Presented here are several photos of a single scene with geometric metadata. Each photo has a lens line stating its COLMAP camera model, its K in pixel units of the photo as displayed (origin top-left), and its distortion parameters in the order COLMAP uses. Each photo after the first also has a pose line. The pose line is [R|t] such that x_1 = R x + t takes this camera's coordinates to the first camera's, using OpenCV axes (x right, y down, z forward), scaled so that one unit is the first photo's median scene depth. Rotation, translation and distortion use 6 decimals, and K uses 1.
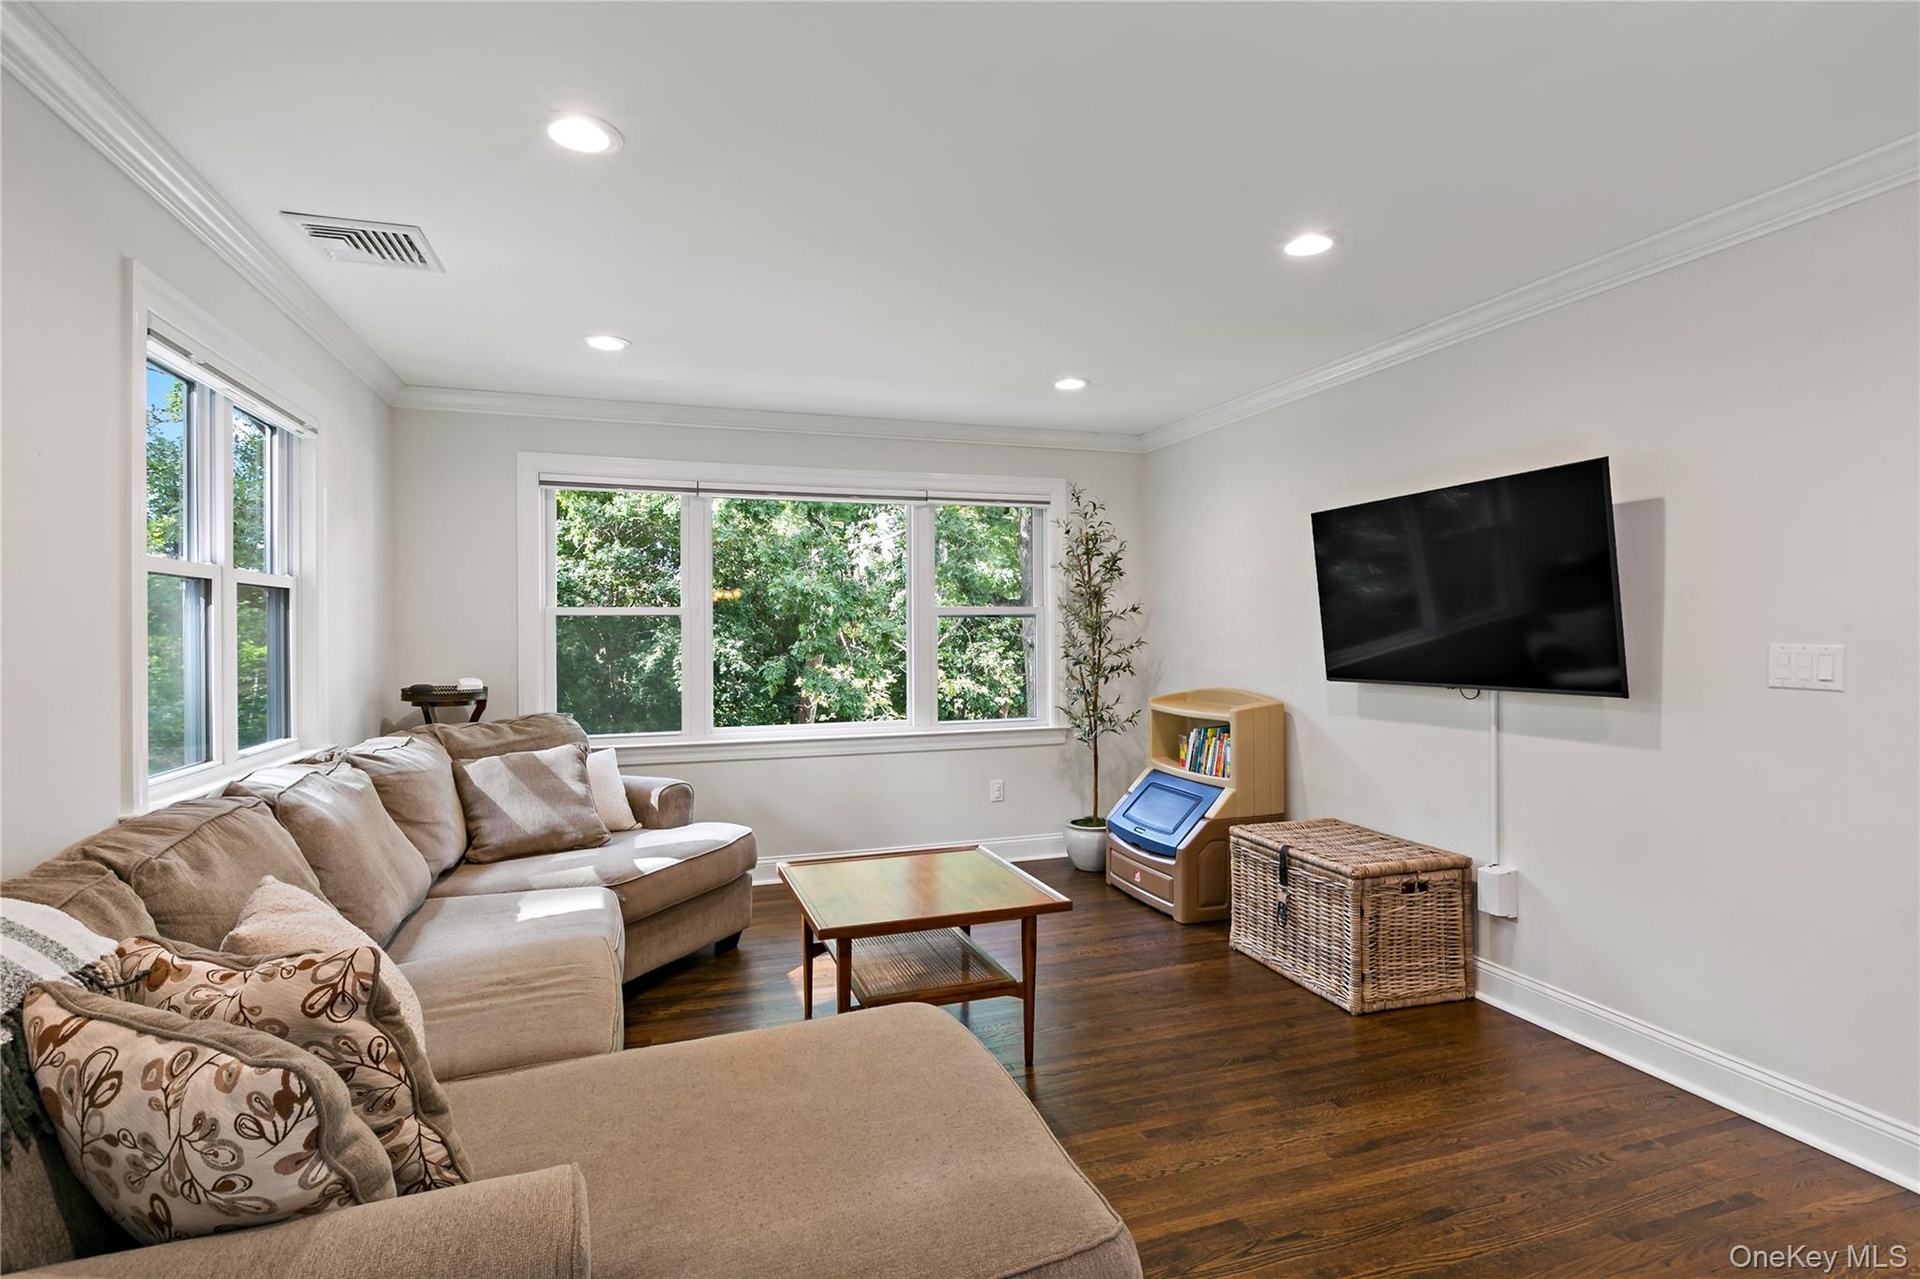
lens RADIAL K [[915.6, 0, 947.4], [0, 915.6, 636.9], [0, 0, 1]] dist [-0.000937, -0.000143]
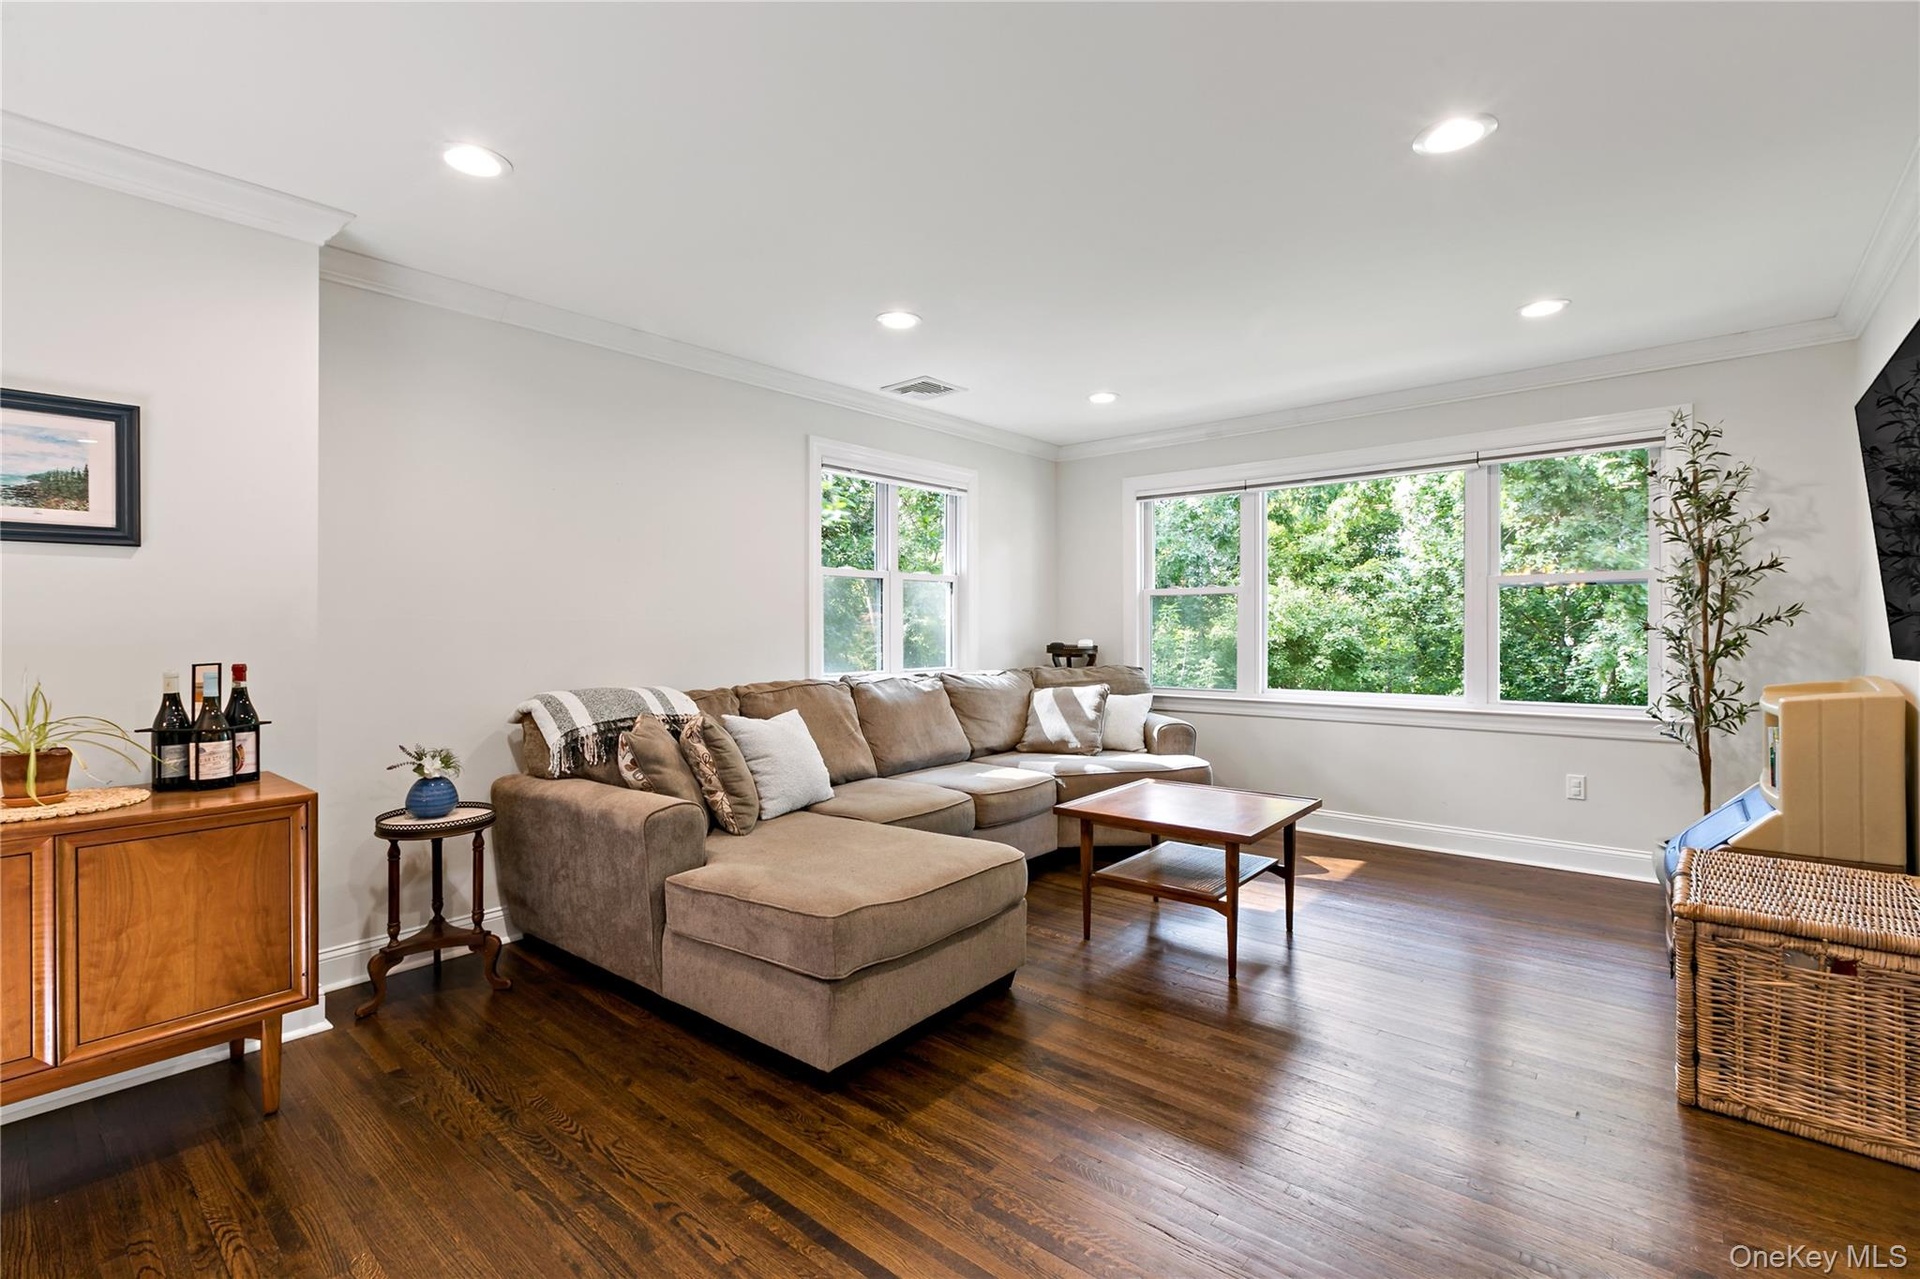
lens RADIAL K [[859.9, 0, 952.4], [0, 859.9, 632.3], [0, 0, 1]] dist [0.000291, -0.000053]
pose [[0.517979, 0.008524, -0.855351, 0.679135], [-0.003194, 0.999963, 0.008031, 0.029777], [0.855388, -0.001428, 0.517987, 0.133097]]
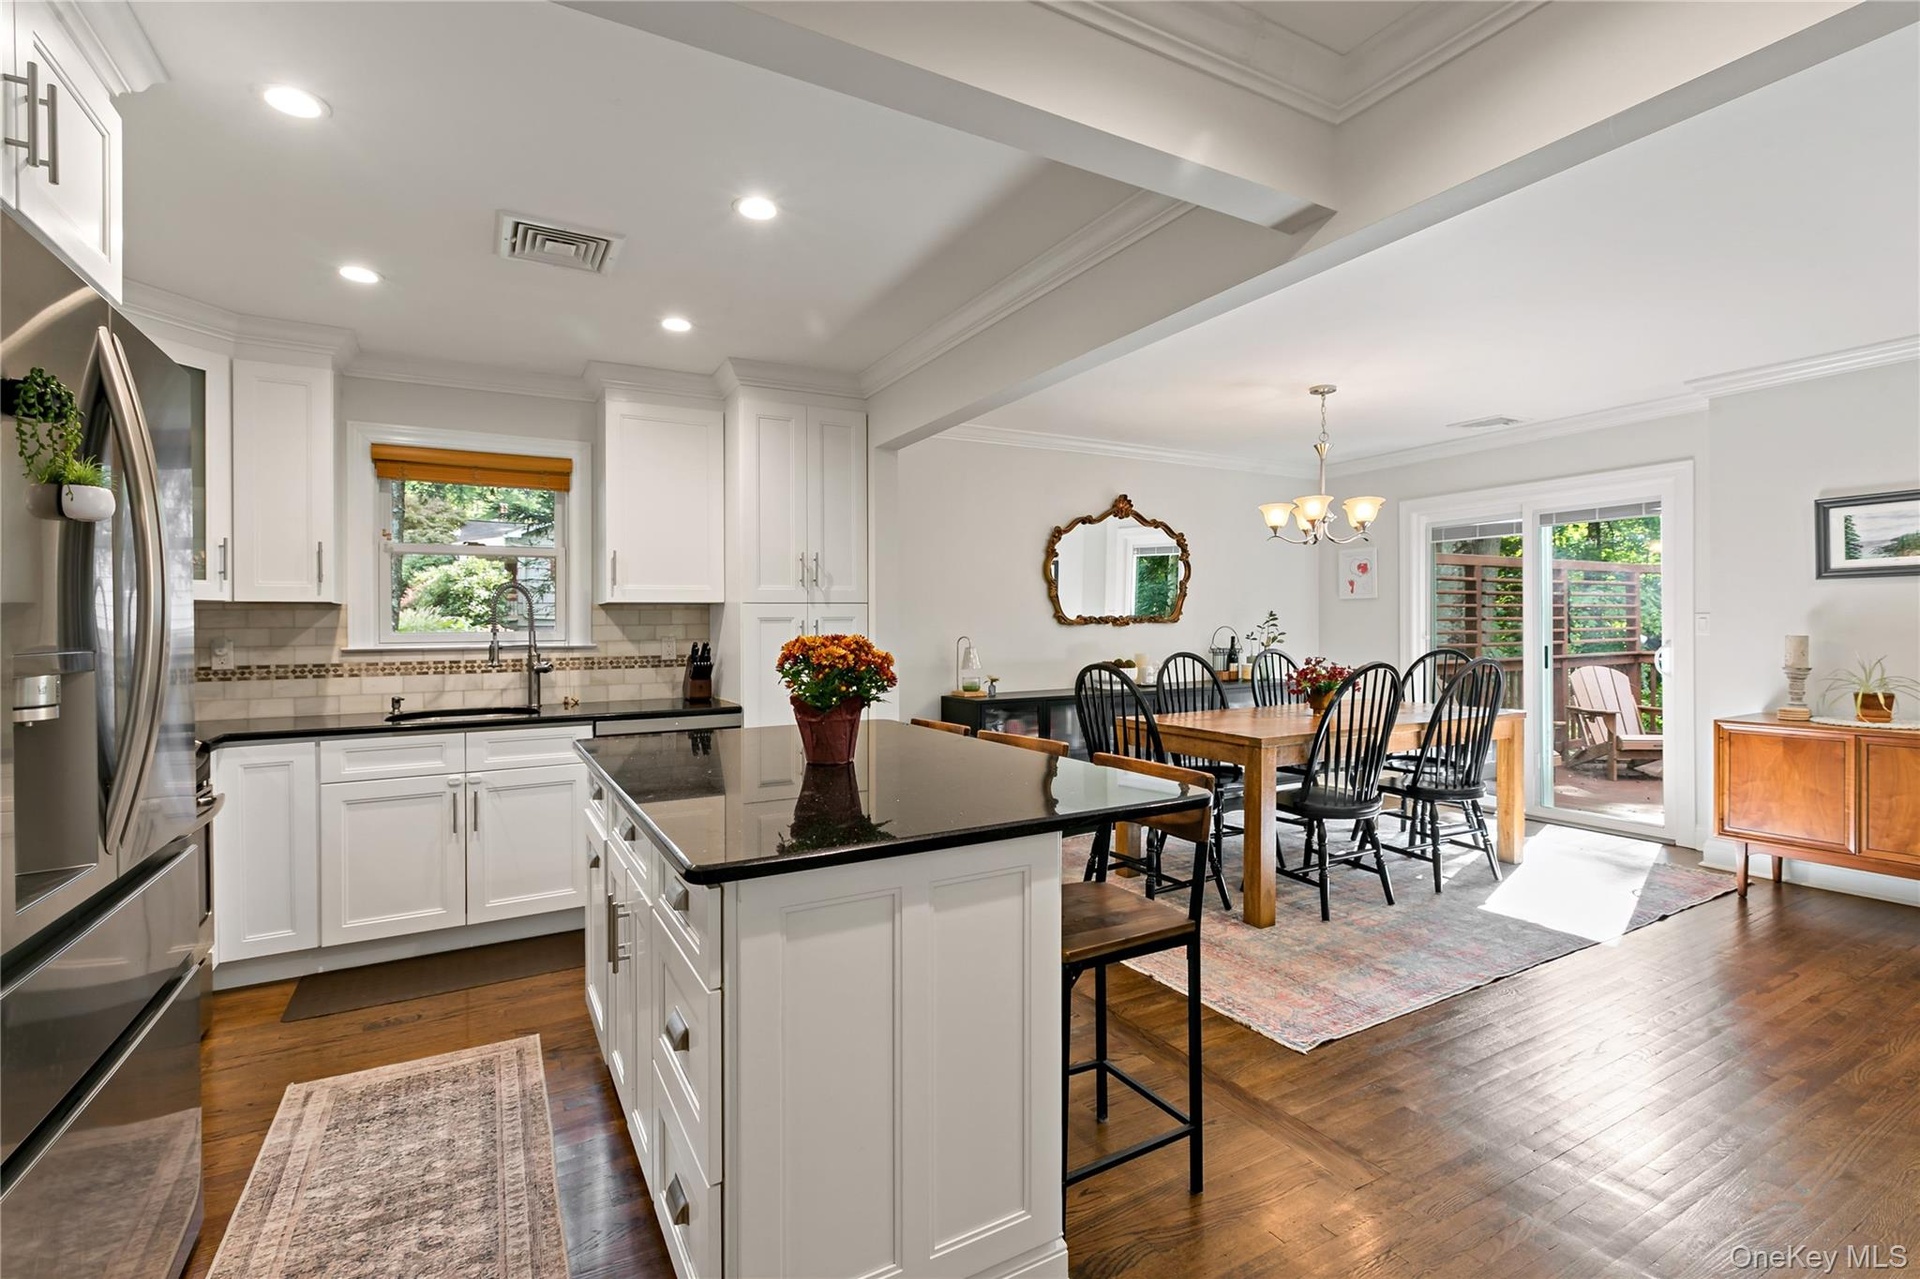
lens RADIAL K [[859.9, 0, 952.4], [0, 859.9, 632.3], [0, 0, 1]] dist [0.000291, -0.000053]
pose [[-0.982007, 0.011891, -0.188472, 1.202043], [0.009466, 0.999860, 0.013765, 0.015582], [0.188609, 0.011733, -0.981982, 0.755602]]
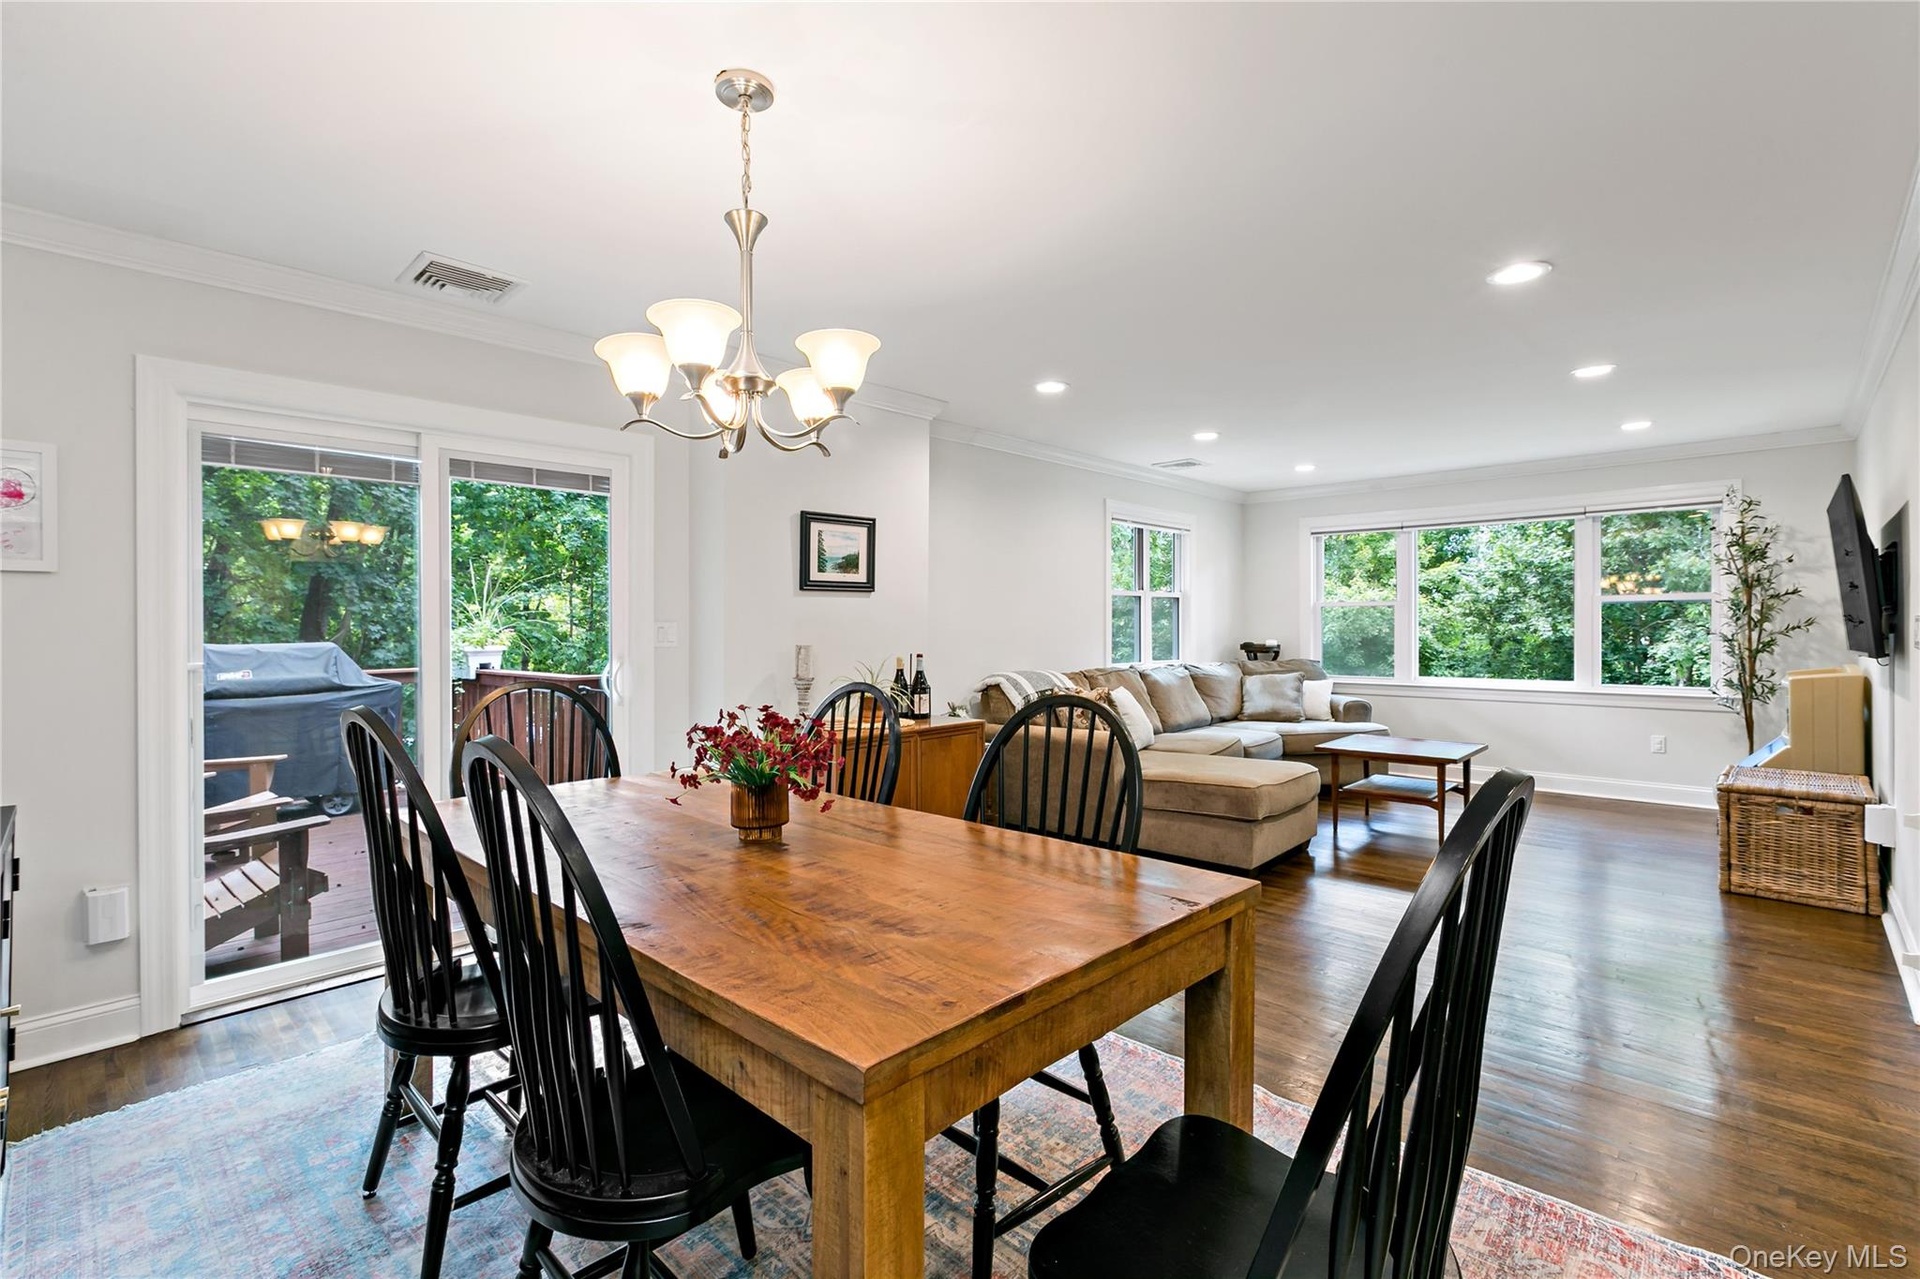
lens RADIAL K [[859.9, 0, 952.4], [0, 859.9, 632.3], [0, 0, 1]] dist [0.000291, -0.000053]
pose [[0.472136, 0.010573, -0.881462, 0.959531], [-0.003236, 0.999942, 0.010260, 0.016452], [0.881520, -0.001992, 0.472143, -0.573082]]
